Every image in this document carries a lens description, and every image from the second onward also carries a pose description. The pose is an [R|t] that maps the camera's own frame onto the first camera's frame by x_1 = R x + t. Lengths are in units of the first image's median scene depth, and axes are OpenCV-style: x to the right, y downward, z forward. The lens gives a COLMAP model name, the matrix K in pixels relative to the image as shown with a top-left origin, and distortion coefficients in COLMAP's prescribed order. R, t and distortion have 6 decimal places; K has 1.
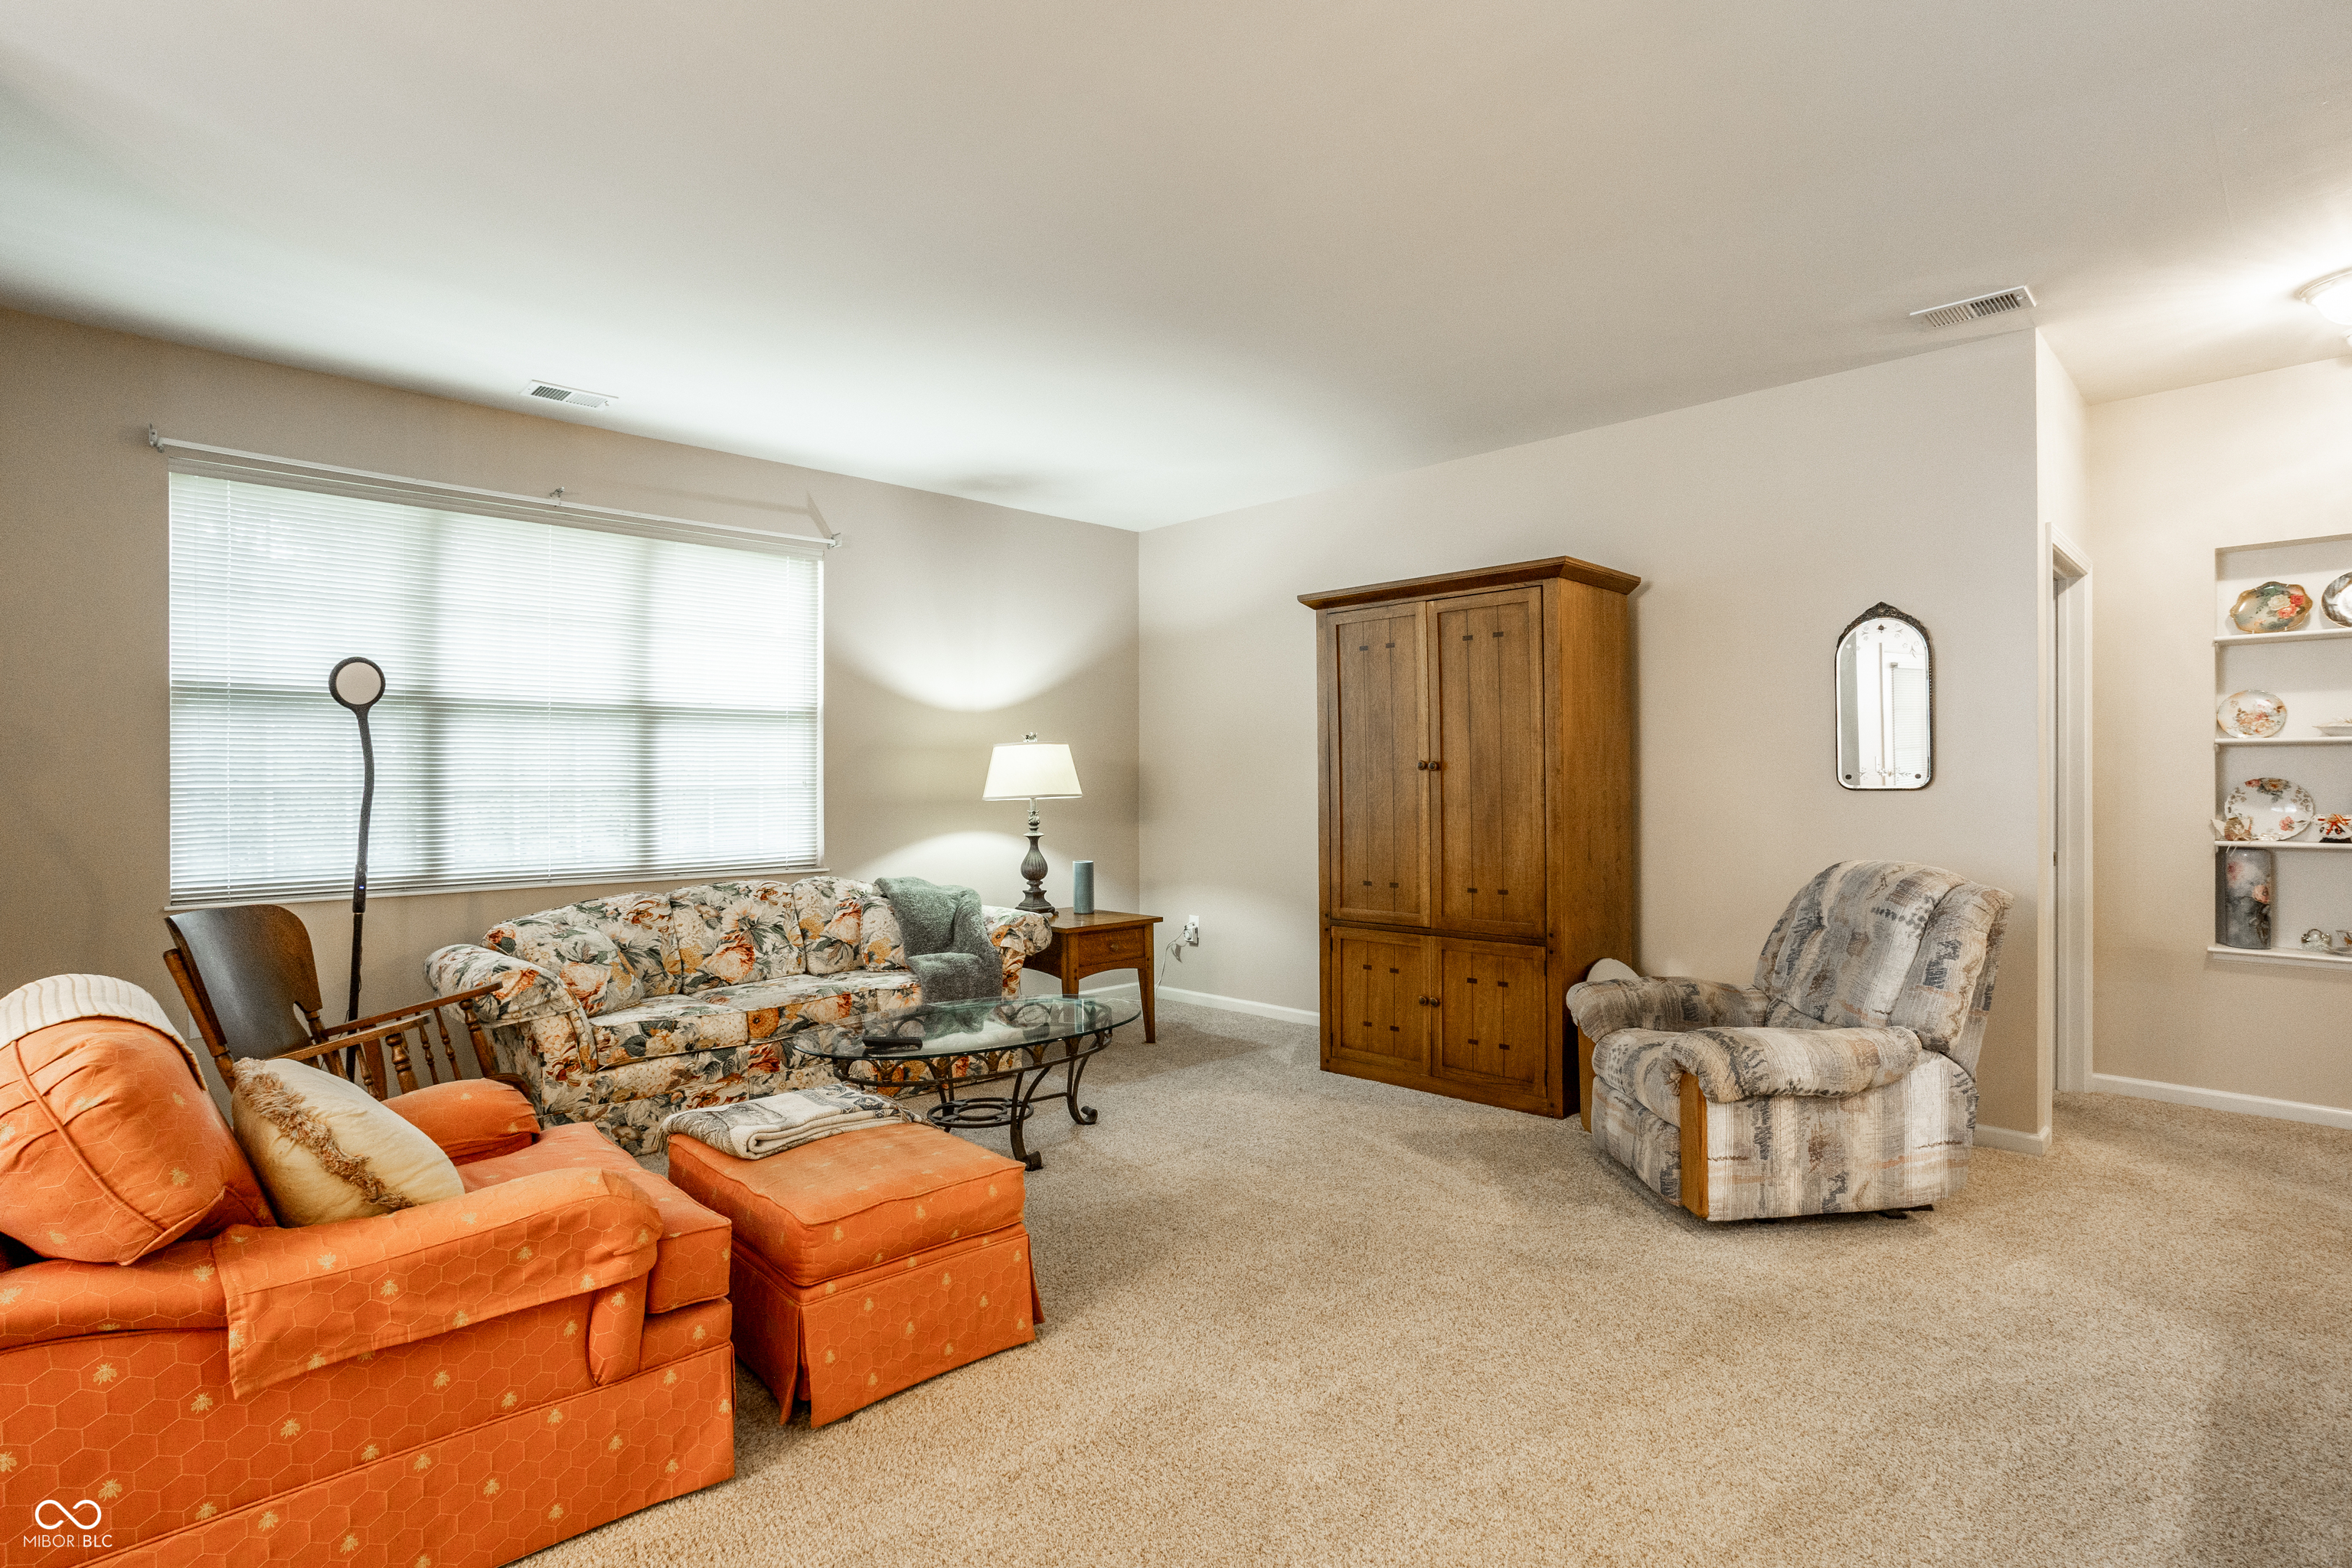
lens RADIAL K [[1192.5, 0, 1181.9], [0, 1192.5, 755.7], [0, 0, 1]] dist [-0.049281, 0.034226]
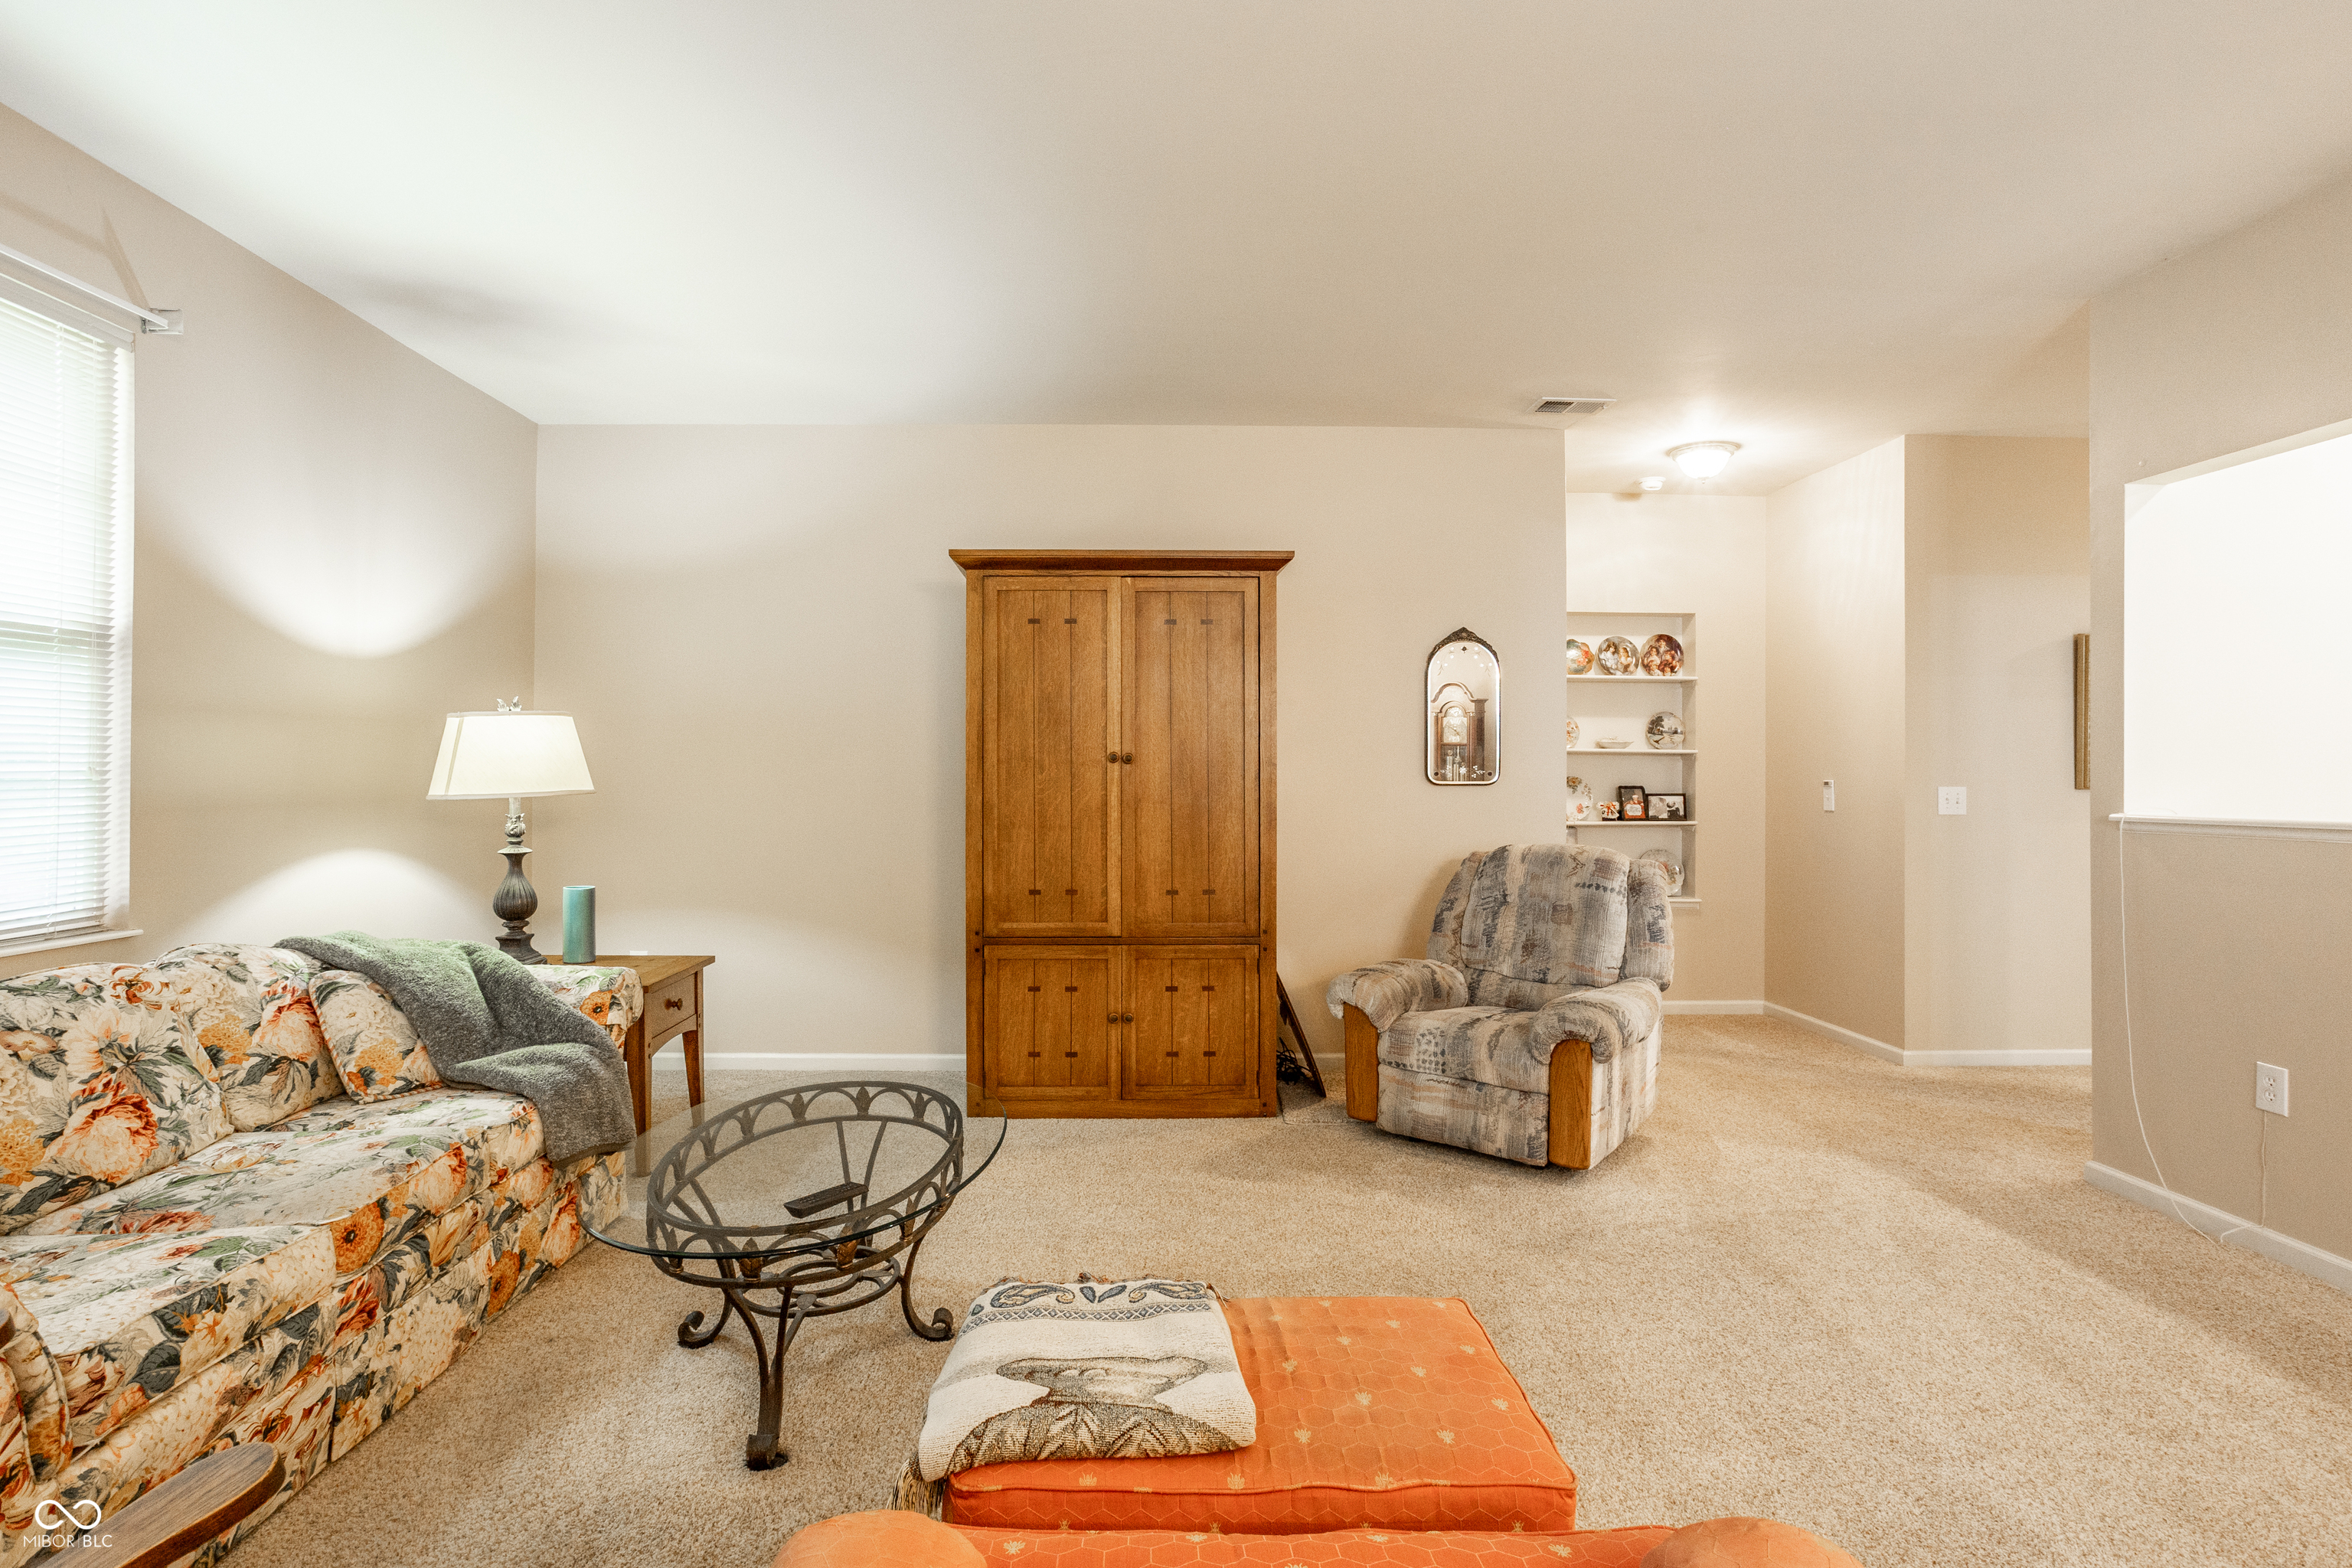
lens RADIAL K [[1192.5, 0, 1181.9], [0, 1192.5, 755.7], [0, 0, 1]] dist [-0.049281, 0.034226]
pose [[0.679556, 0.019353, 0.733368, -0.431602], [-0.022297, 0.999735, -0.005722, 0.010738], [-0.733284, -0.012463, 0.679808, 0.350663]]
